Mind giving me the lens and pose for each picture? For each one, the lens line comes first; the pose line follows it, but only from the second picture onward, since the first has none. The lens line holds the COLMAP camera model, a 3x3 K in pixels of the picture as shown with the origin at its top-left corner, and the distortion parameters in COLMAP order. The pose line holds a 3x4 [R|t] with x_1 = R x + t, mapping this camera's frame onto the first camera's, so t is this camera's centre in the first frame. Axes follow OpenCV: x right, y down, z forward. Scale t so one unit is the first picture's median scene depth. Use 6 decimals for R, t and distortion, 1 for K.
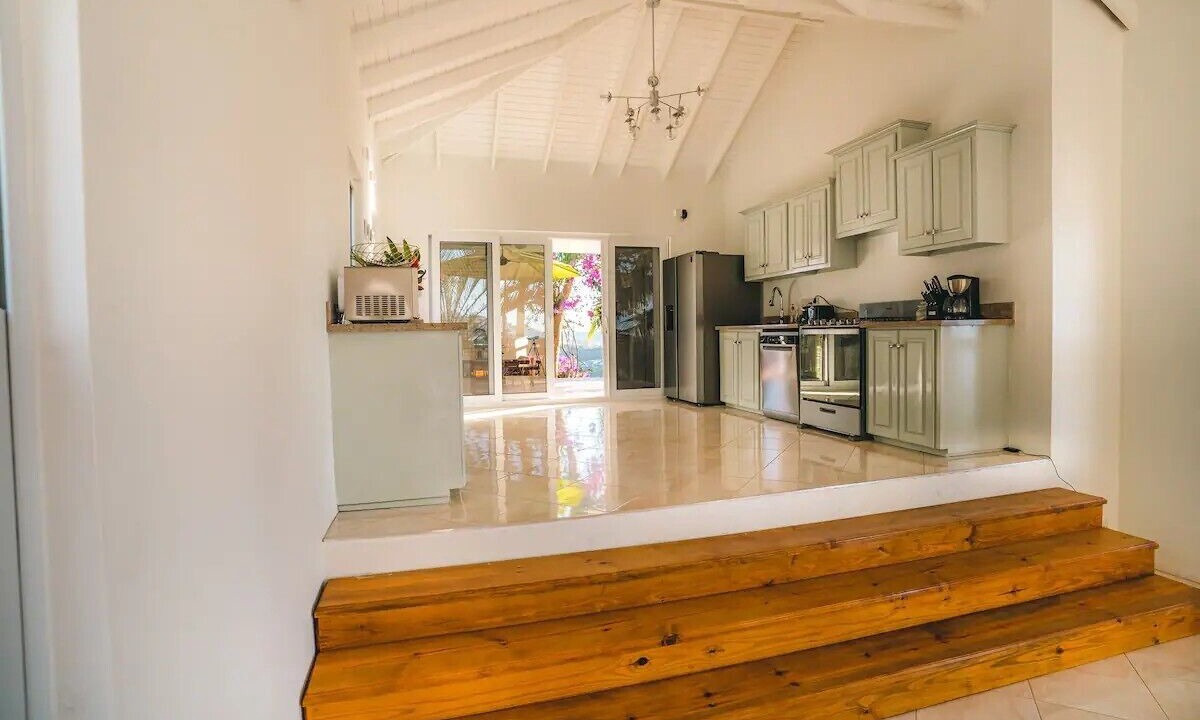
lens RADIAL K [[585.4, 0, 598.4], [0, 585.4, 354.5], [0, 0, 1]] dist [-0.076639, 0.030816]
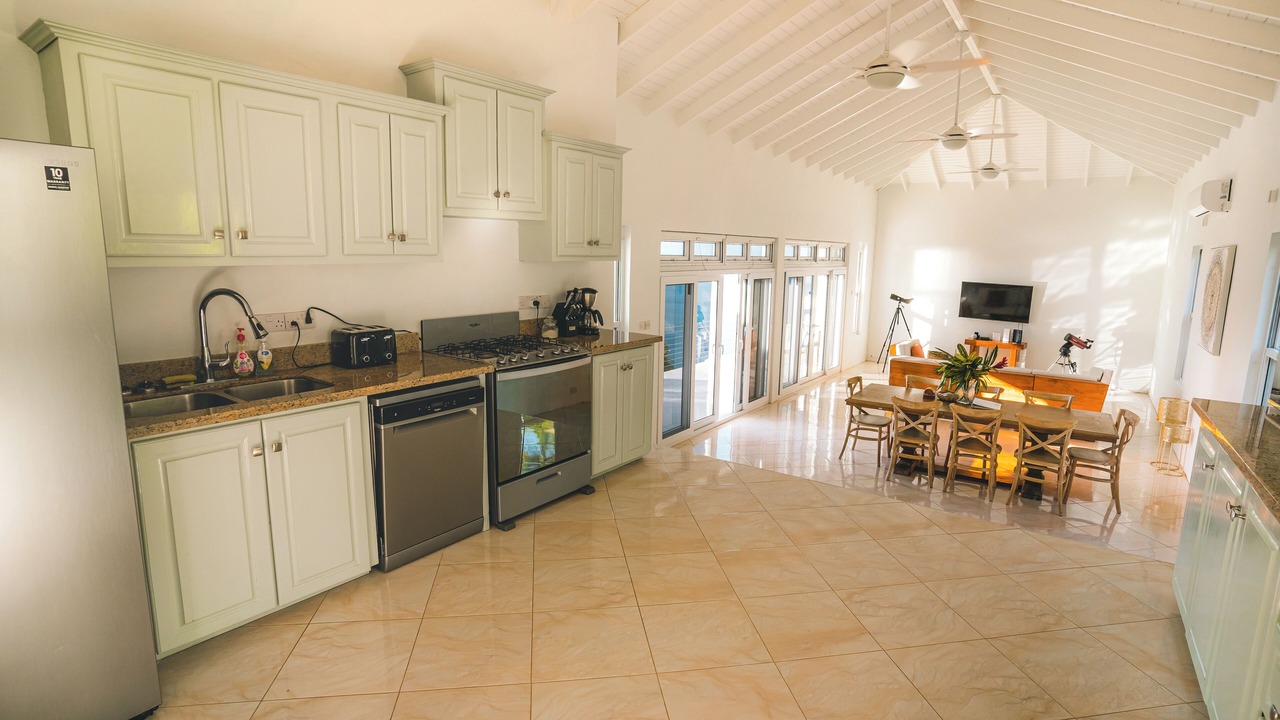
lens RADIAL K [[741.7, 0, 640.0], [0, 741.7, 360.0], [0, 0, 1]] dist [-0.050793, 0.041990]
pose [[-0.649434, -0.138872, 0.747630, -0.296957], [0.006263, 0.982172, 0.187879, -0.189378], [-0.760392, 0.126698, -0.636986, 1.298887]]
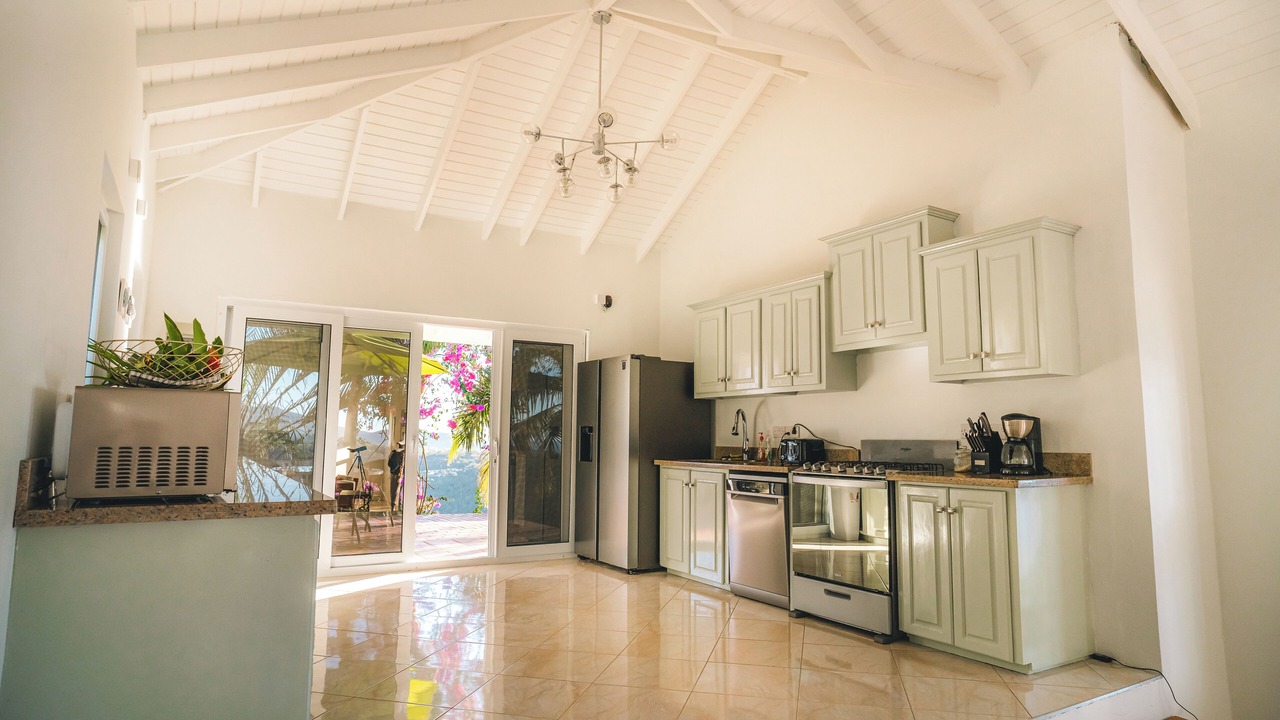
lens RADIAL K [[741.7, 0, 640.0], [0, 741.7, 360.0], [0, 0, 1]] dist [-0.050793, 0.041990]
pose [[0.965456, 0.051755, 0.255376, -0.070799], [-0.014281, 0.989113, -0.146465, -0.044833], [-0.260176, 0.137759, 0.955684, 0.144305]]
